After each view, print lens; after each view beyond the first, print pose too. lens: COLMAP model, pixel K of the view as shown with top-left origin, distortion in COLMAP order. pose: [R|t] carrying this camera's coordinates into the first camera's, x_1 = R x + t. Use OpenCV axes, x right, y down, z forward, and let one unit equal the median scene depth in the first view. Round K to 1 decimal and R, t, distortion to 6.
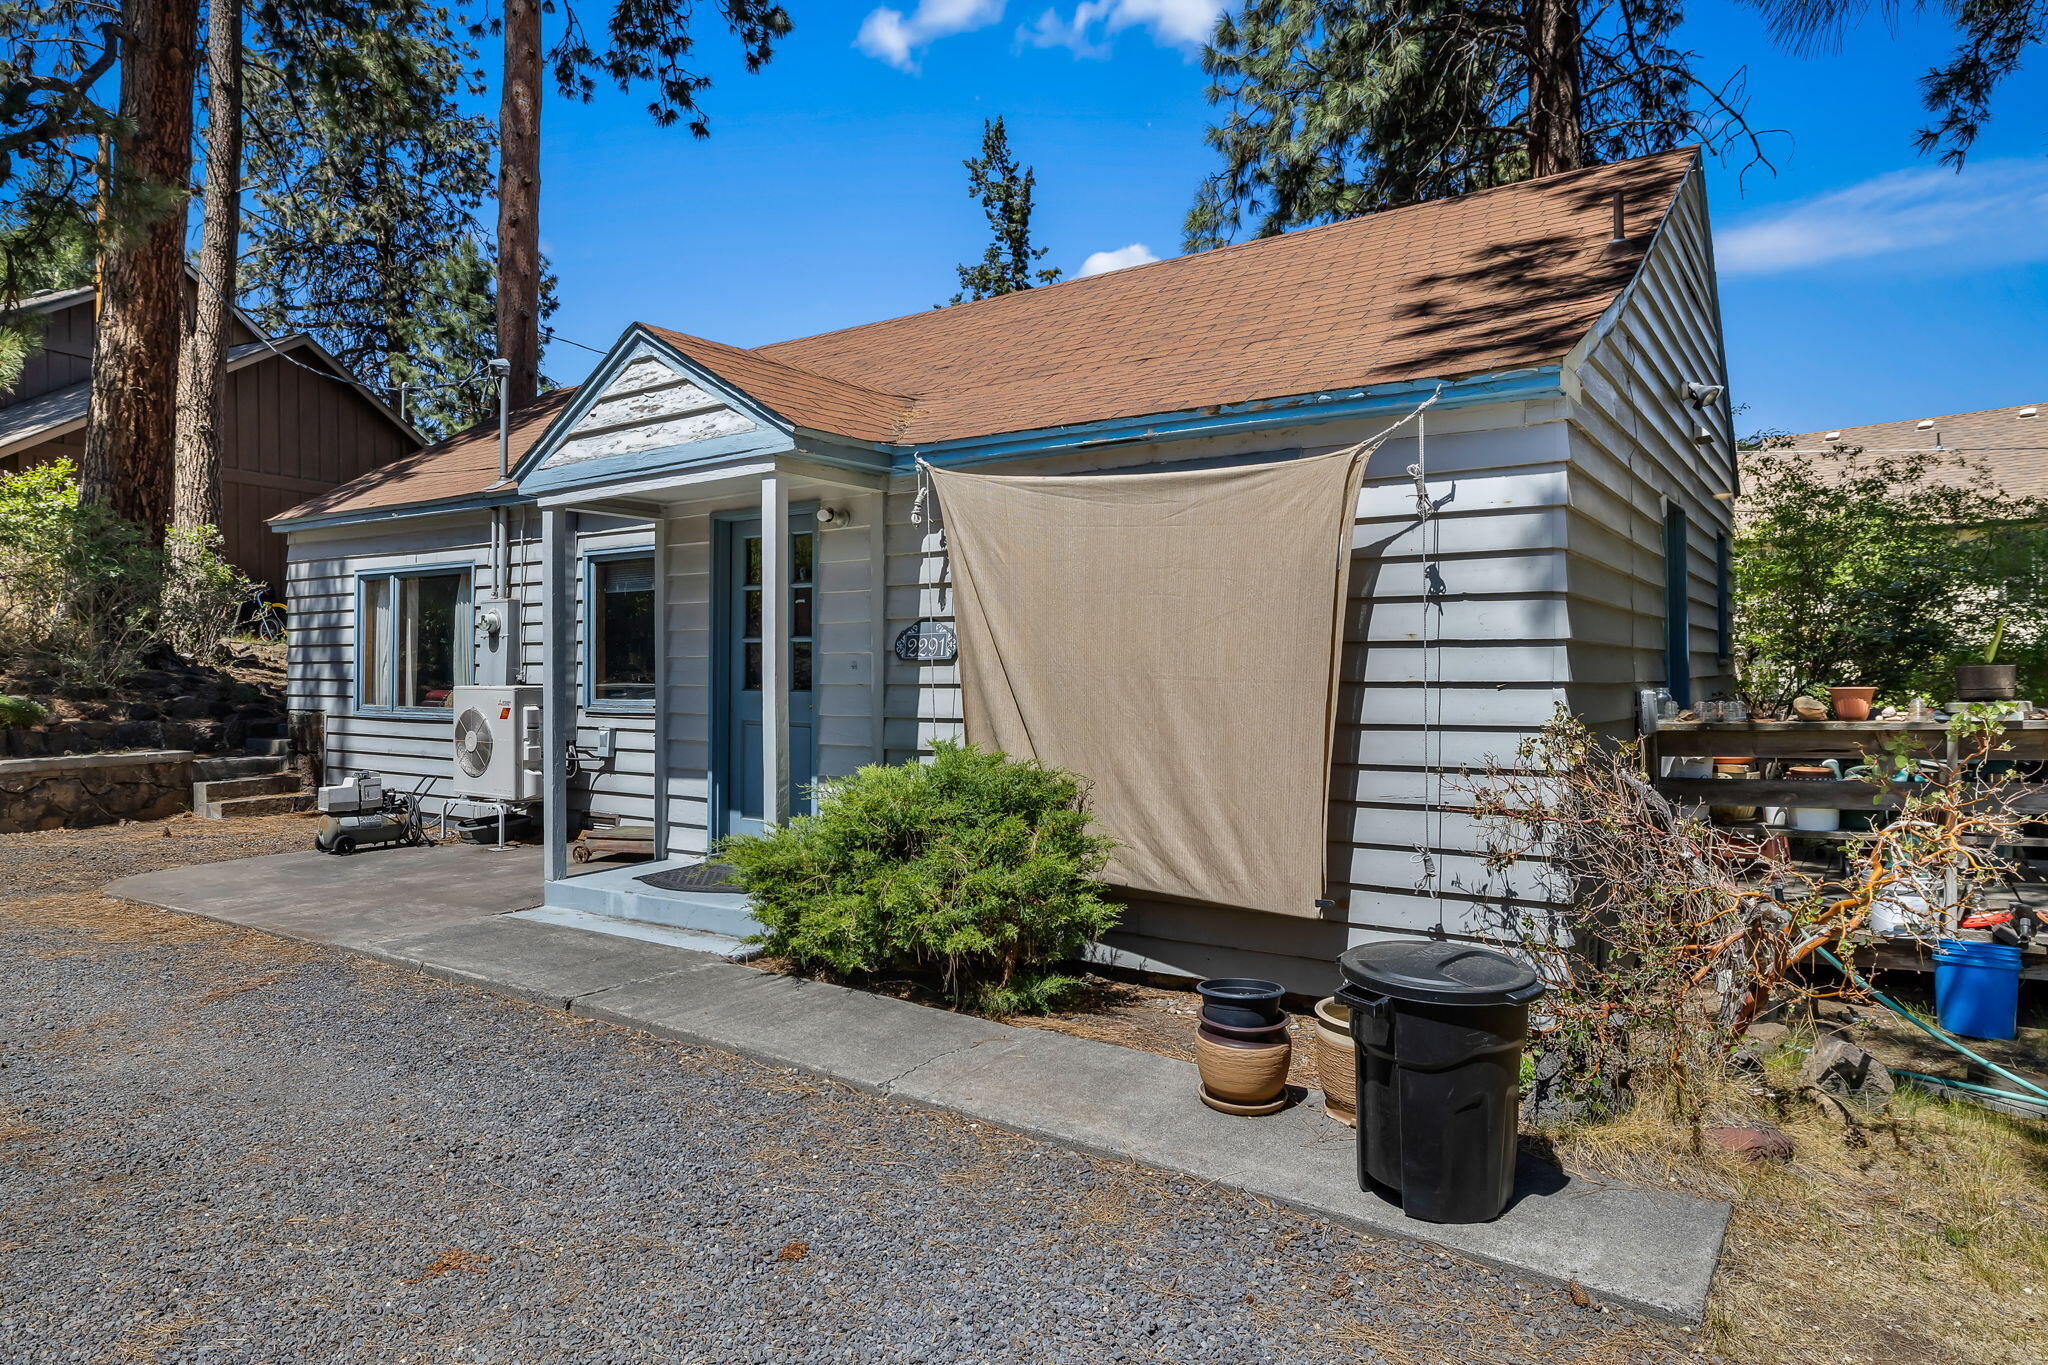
lens RADIAL K [[1304.3, 0, 1016.1], [0, 1304.3, 658.8], [0, 0, 1]] dist [-0.000252, -0.000552]
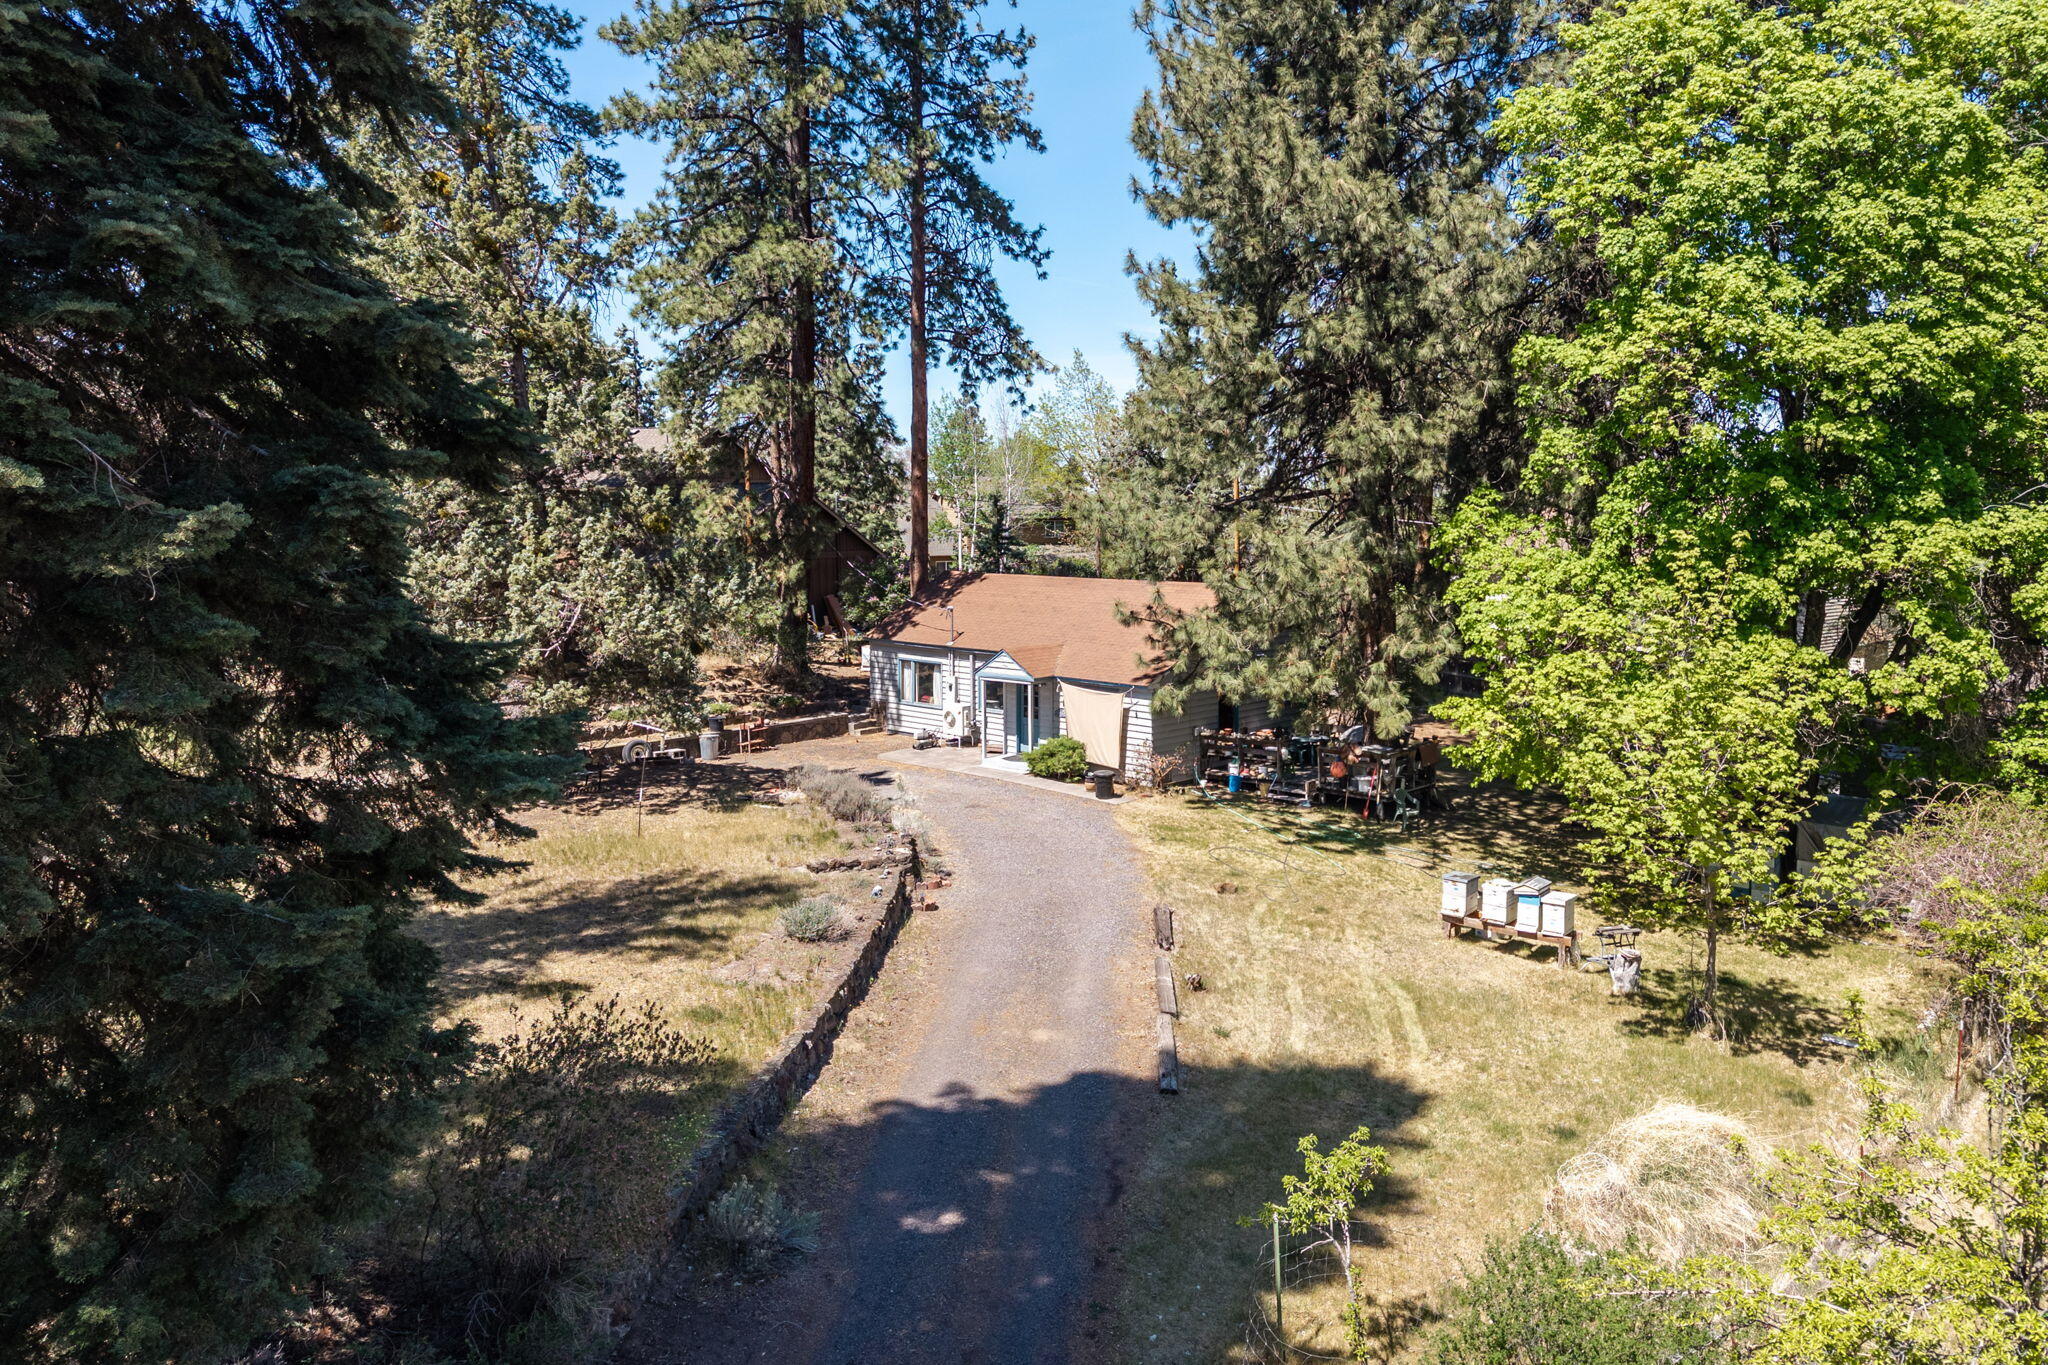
lens RADIAL K [[1304.3, 0, 1016.1], [0, 1304.3, 658.8], [0, 0, 1]] dist [-0.000252, -0.000552]
pose [[0.981624, 0.009850, -0.190573, 0.653787], [0.008883, 0.995226, 0.097192, -0.648038], [0.190621, -0.097099, 0.976850, -3.564877]]
